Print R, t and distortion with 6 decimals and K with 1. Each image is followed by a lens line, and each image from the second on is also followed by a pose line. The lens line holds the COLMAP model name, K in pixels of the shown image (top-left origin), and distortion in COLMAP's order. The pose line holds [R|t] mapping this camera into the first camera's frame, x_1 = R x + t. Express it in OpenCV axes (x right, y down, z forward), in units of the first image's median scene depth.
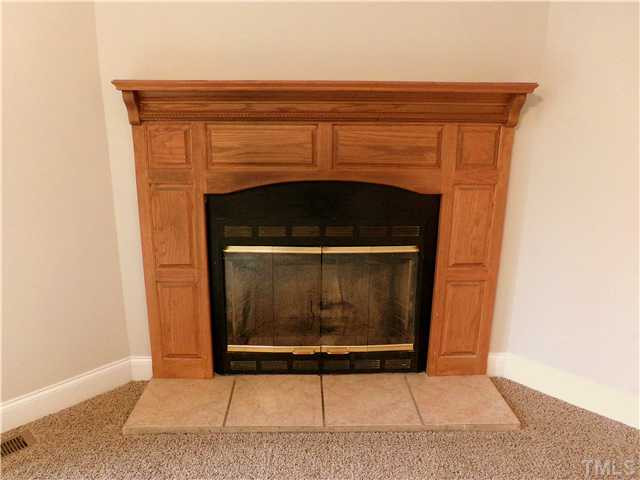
lens RADIAL K [[498.4, 0, 320.1], [0, 498.4, 243.6], [0, 0, 1]] dist [-0.009801, 0.008316]
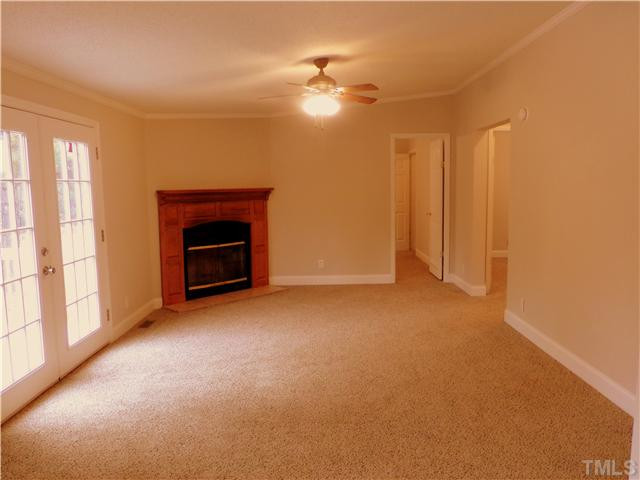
lens RADIAL K [[498.4, 0, 320.2], [0, 498.4, 240.2], [0, 0, 1]] dist [-0.009801, 0.008316]
pose [[0.717308, -0.097170, 0.689947, -1.612817], [0.215016, 0.972769, -0.086542, 0.370258], [-0.662749, 0.210427, 0.718668, -1.502067]]
